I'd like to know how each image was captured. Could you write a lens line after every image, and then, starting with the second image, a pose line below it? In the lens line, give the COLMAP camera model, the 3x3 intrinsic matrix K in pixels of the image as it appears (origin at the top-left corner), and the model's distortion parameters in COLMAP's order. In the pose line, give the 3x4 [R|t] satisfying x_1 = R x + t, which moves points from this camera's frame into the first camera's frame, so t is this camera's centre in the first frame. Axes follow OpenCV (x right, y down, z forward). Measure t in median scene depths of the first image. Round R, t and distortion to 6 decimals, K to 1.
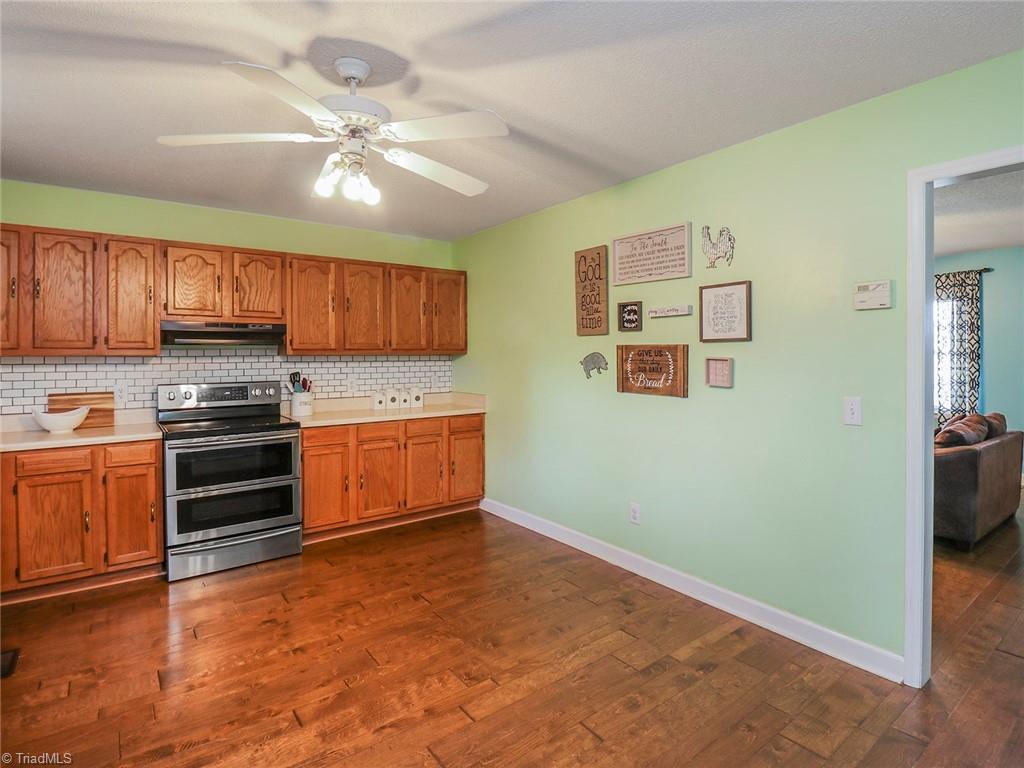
lens RADIAL K [[542.0, 0, 551.7], [0, 542.0, 357.4], [0, 0, 1]] dist [-0.007380, -0.006063]
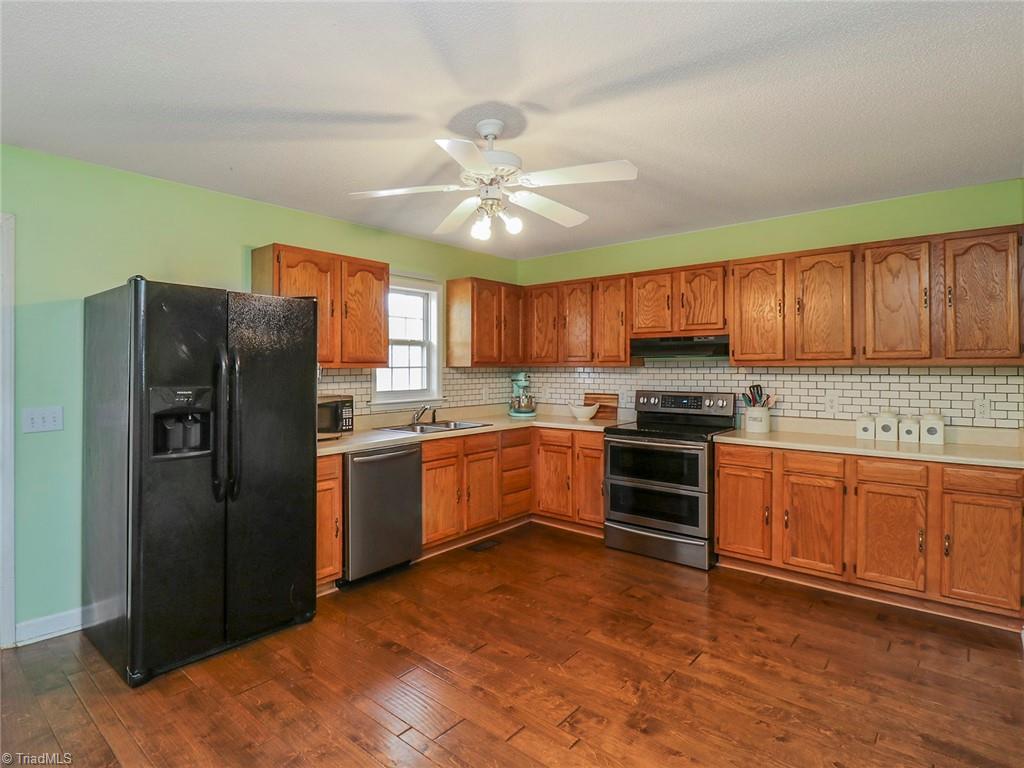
lens RADIAL K [[542.0, 0, 452.0], [0, 542.0, 367.7], [0, 0, 1]] dist [-0.007380, -0.006063]
pose [[0.126800, 0.004504, -0.991918, 0.497359], [-0.004893, 0.999980, 0.003915, -0.004206], [0.991916, 0.004357, 0.126819, 0.474714]]
